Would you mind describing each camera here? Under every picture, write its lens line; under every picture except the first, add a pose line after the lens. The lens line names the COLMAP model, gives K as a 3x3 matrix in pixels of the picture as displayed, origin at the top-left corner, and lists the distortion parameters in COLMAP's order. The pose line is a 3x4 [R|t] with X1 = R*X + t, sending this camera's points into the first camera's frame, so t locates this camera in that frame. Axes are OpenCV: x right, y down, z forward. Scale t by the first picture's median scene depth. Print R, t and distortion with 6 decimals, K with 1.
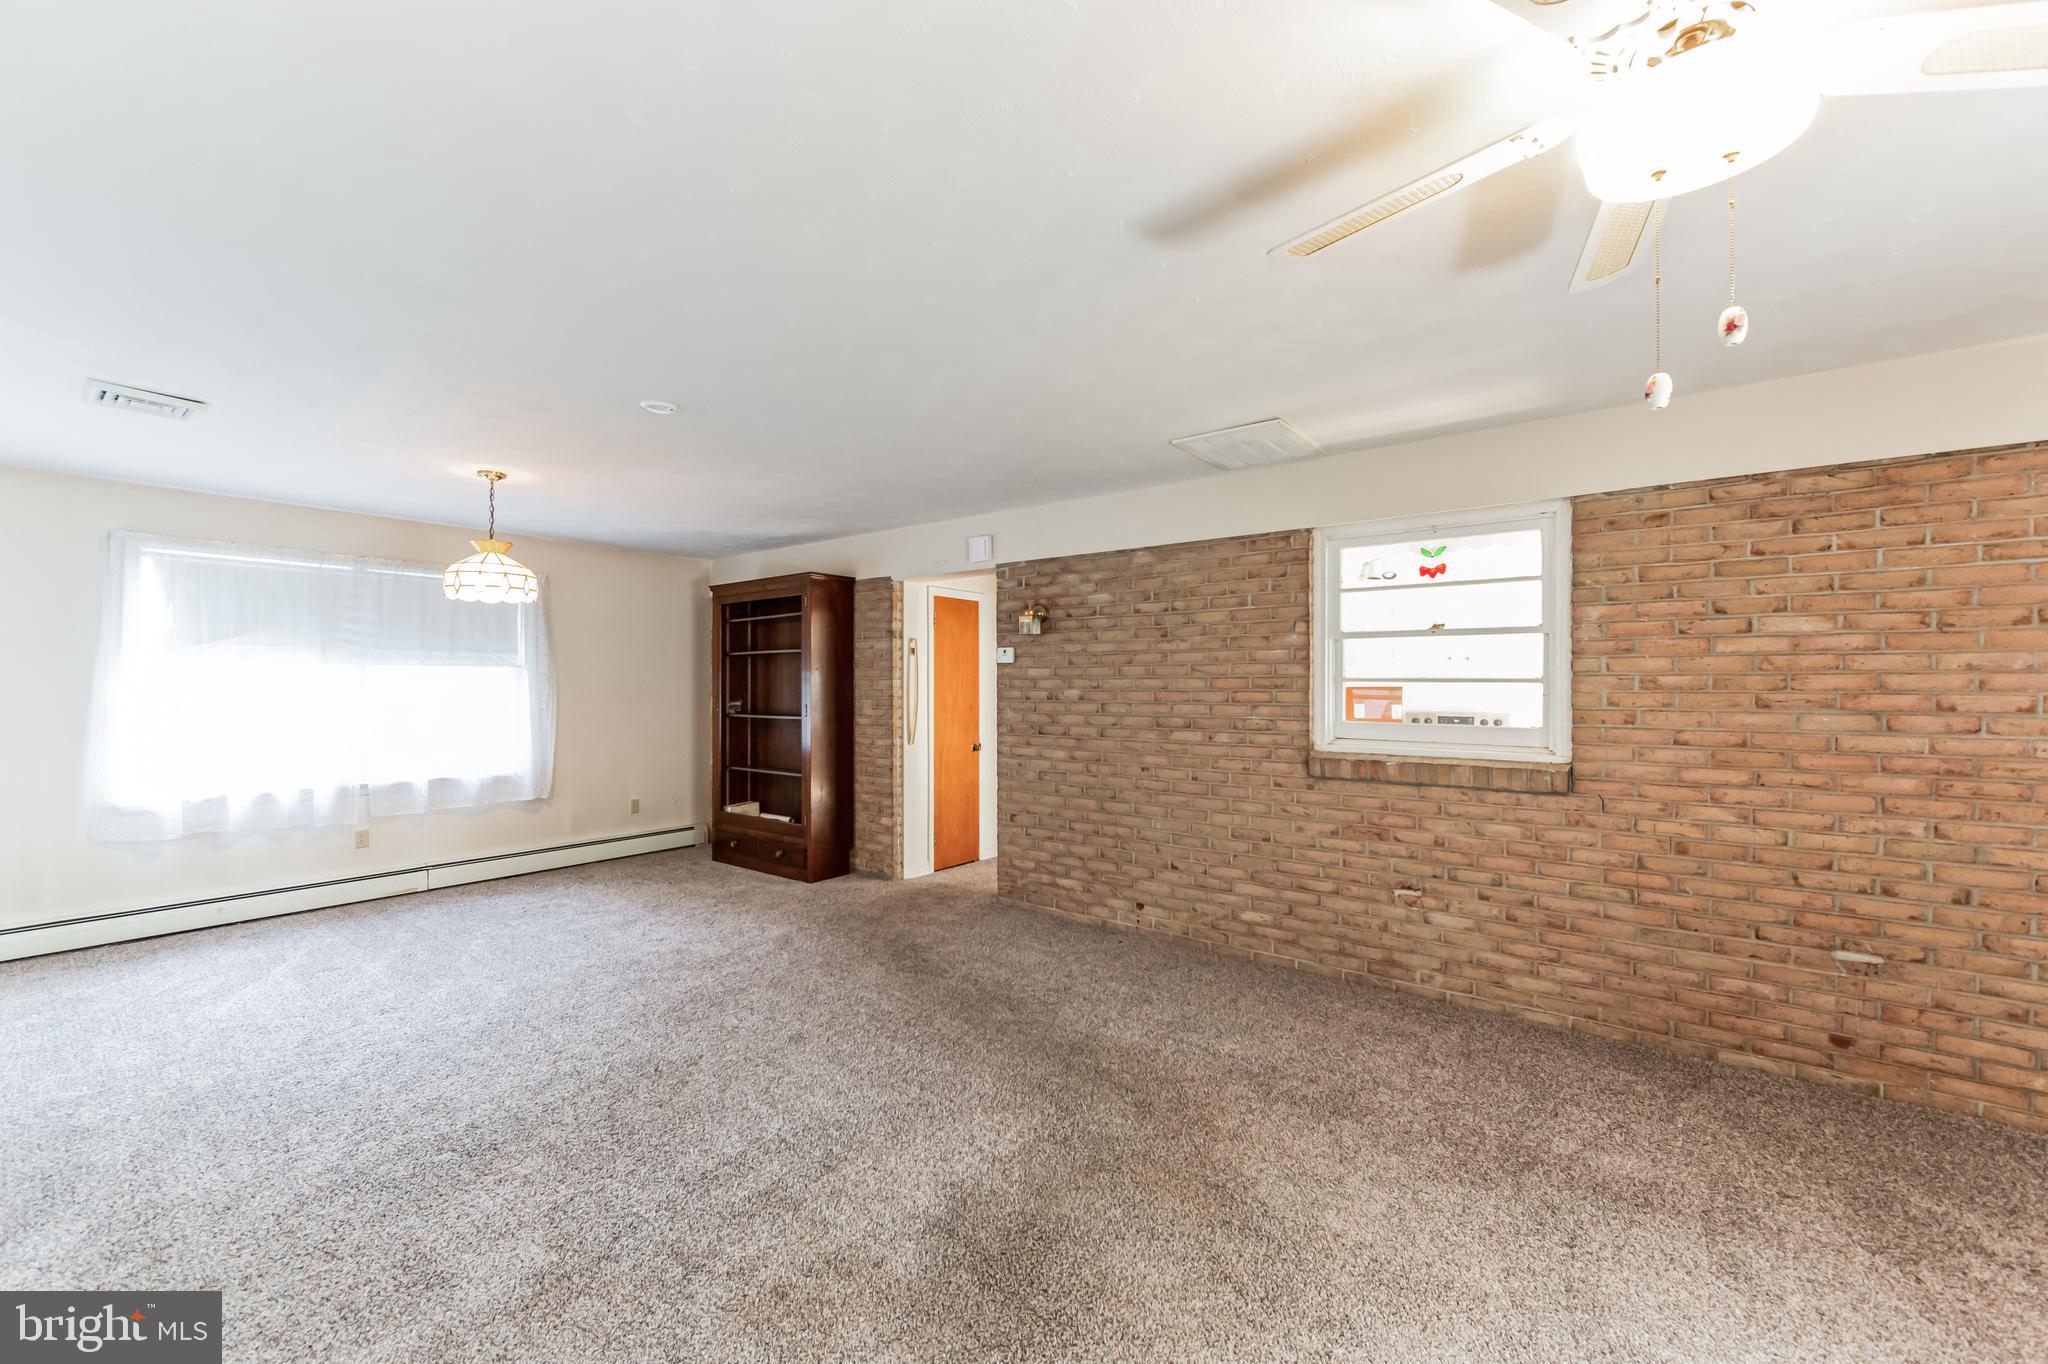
lens RADIAL K [[801.8, 0, 1030.3], [0, 801.8, 684.2], [0, 0, 1]] dist [0.000190, -0.000423]
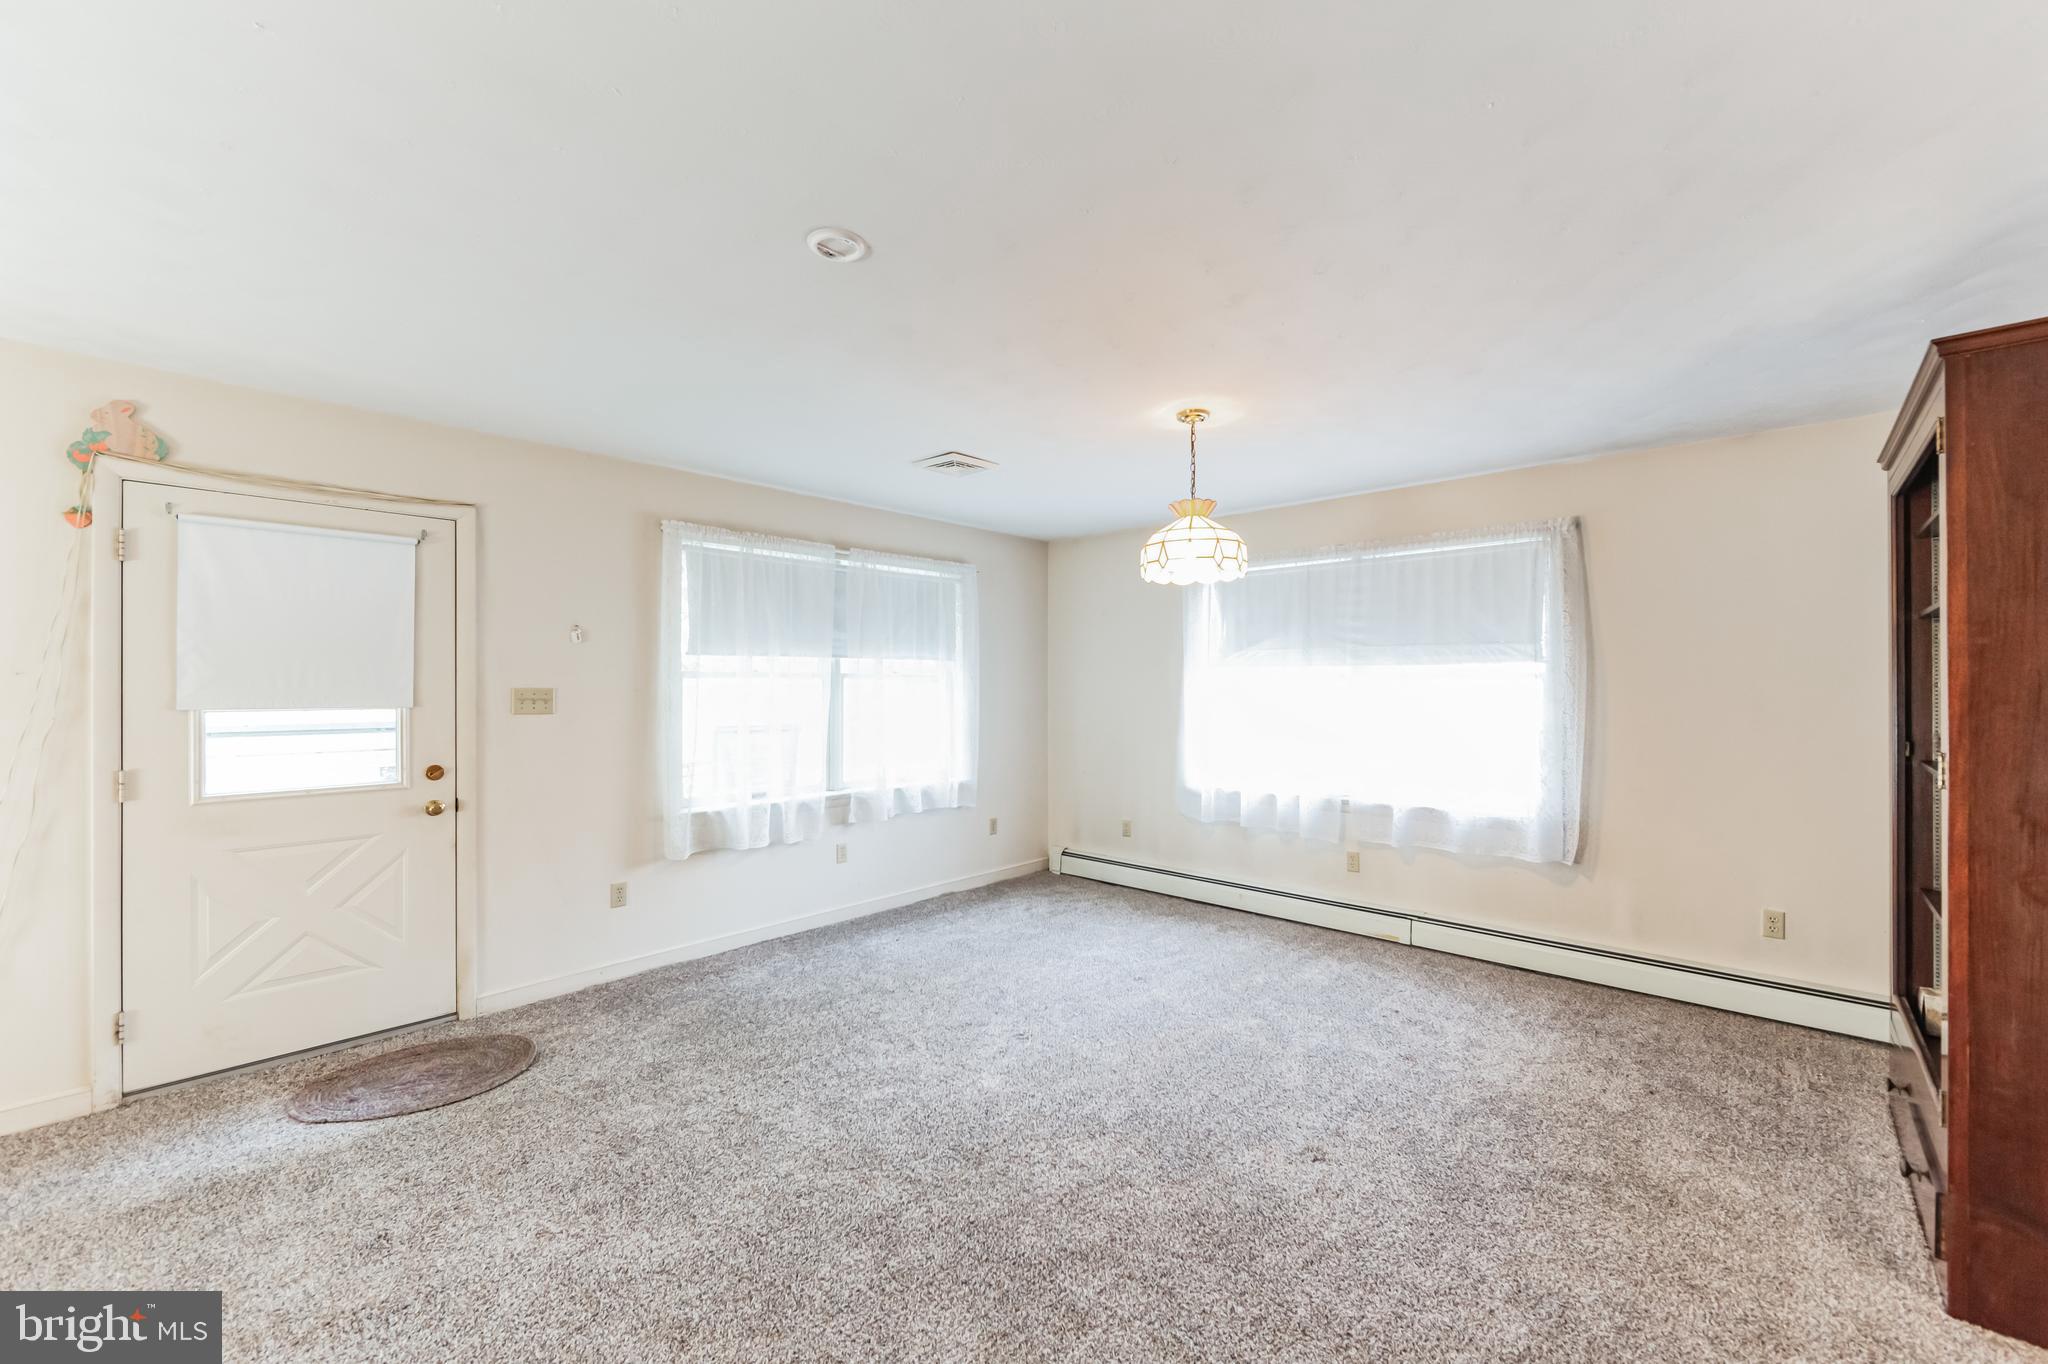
lens RADIAL K [[801.8, 0, 1030.3], [0, 801.8, 684.2], [0, 0, 1]] dist [0.000190, -0.000423]
pose [[-0.070440, -0.005317, -0.997502, 0.079068], [-0.008113, 0.999956, -0.004757, 0.003609], [0.997483, 0.007758, -0.070480, 0.713987]]
